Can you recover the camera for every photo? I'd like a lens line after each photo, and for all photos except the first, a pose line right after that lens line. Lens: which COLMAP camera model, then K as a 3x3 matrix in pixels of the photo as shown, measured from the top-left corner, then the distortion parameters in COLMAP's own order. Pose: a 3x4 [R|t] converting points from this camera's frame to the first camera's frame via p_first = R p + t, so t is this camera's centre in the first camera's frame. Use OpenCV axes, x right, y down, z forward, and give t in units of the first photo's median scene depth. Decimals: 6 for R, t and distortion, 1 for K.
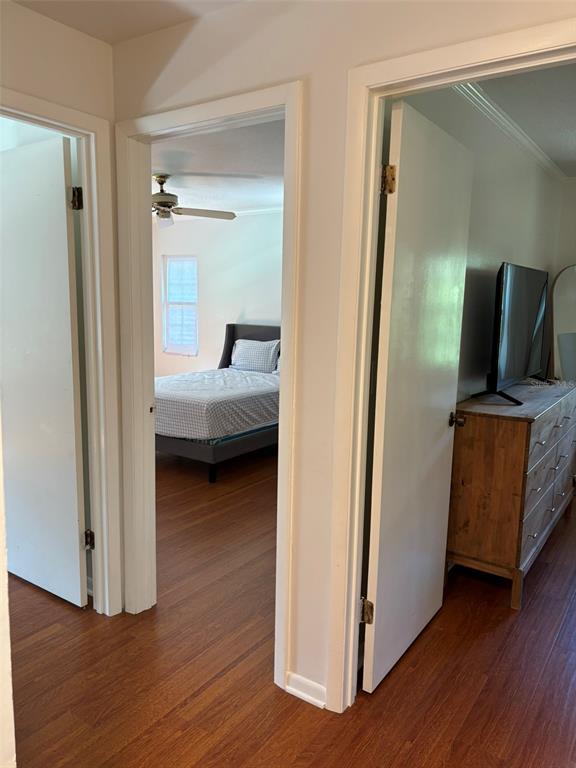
lens RADIAL K [[581.4, 0, 291.1], [0, 581.4, 387.8], [0, 0, 1]] dist [0.062679, -0.058392]
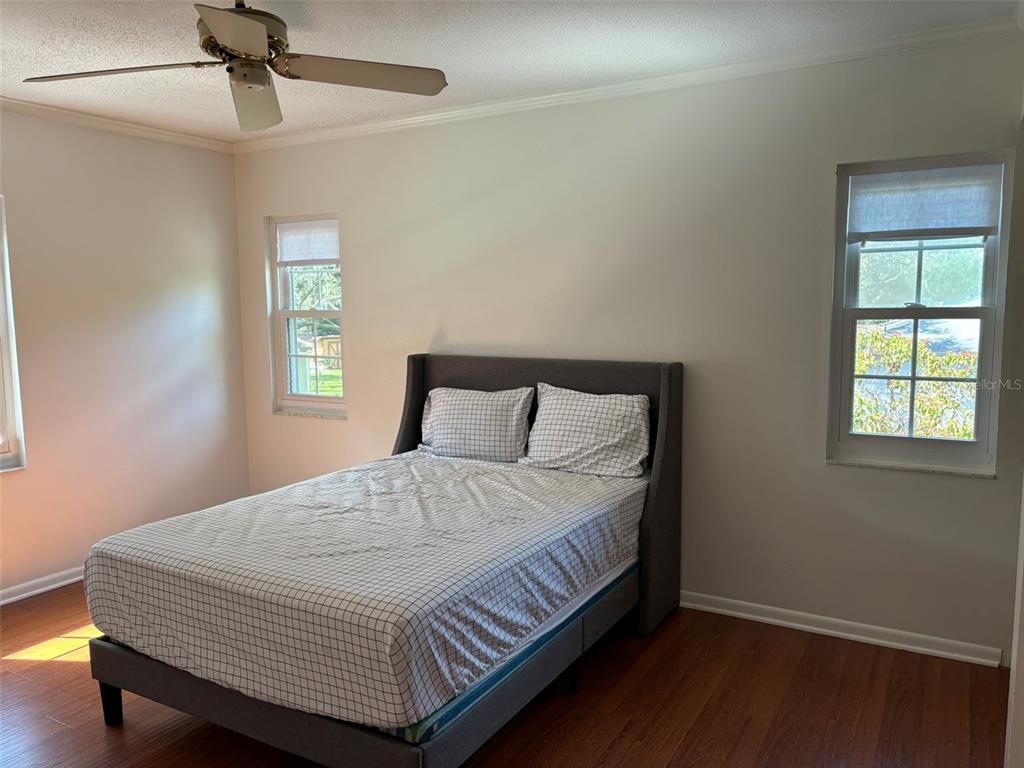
lens RADIAL K [[775.3, 0, 509.6], [0, 775.3, 378.8], [0, 0, 1]] dist [0.062679, -0.058392]
pose [[0.997157, -0.039571, 0.064121, -0.073922], [0.042710, 0.997918, -0.048337, -0.060425], [-0.062075, 0.050938, 0.996771, 0.399054]]
